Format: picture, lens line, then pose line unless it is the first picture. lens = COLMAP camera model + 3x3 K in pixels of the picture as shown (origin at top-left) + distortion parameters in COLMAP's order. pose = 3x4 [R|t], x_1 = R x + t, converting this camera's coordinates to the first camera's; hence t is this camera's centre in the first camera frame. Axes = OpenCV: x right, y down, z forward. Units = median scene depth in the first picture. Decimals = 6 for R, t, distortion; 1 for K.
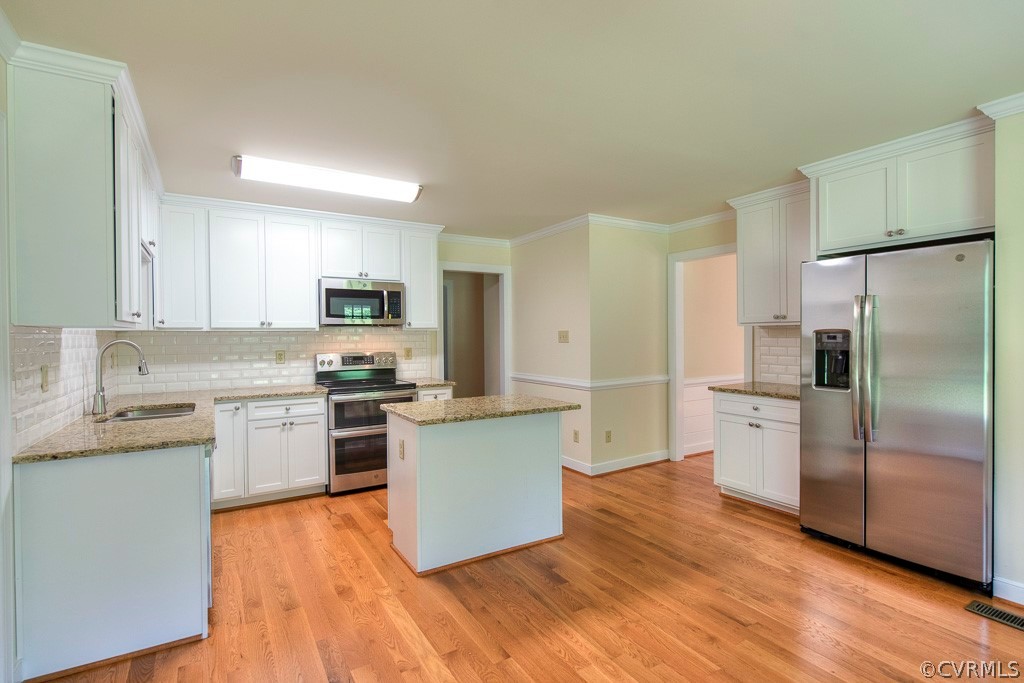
lens RADIAL K [[482.3, 0, 506.2], [0, 482.3, 341.1], [0, 0, 1]] dist [-0.000009, -0.000619]
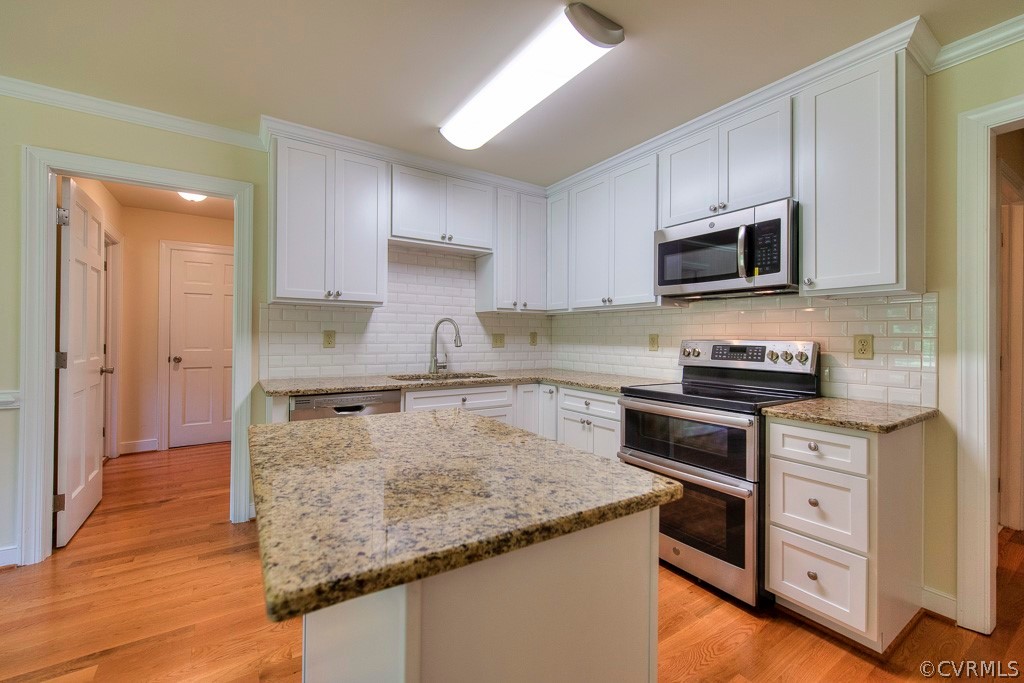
lens RADIAL K [[432.3, 0, 512.9], [0, 432.3, 333.6], [0, 0, 1]] dist [0.004333, 0.000324]
pose [[0.035767, 0.004707, -0.999349, 0.285478], [-0.016060, 0.999862, 0.004135, 0.023560], [0.999231, 0.015901, 0.035837, 0.899888]]
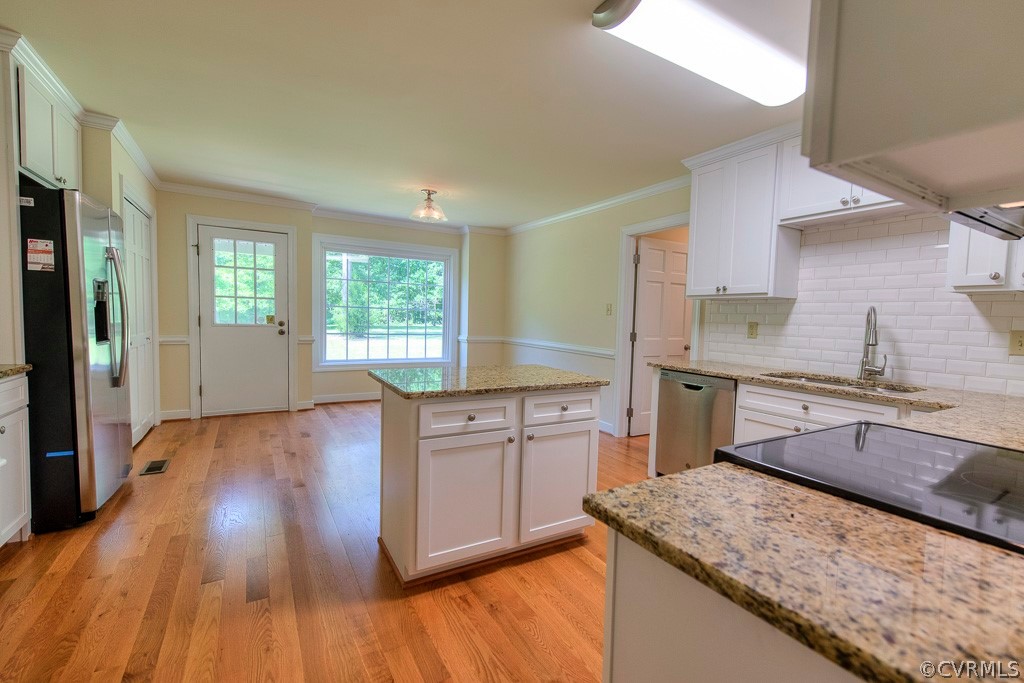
lens RADIAL K [[432.3, 0, 513.7], [0, 432.3, 342.3], [0, 0, 1]] dist [0.004333, 0.000324]
pose [[-0.999633, -0.022803, 0.014606, -0.108417], [-0.021813, 0.997665, 0.064728, 0.021068], [-0.016048, 0.064385, -0.997796, 1.515430]]
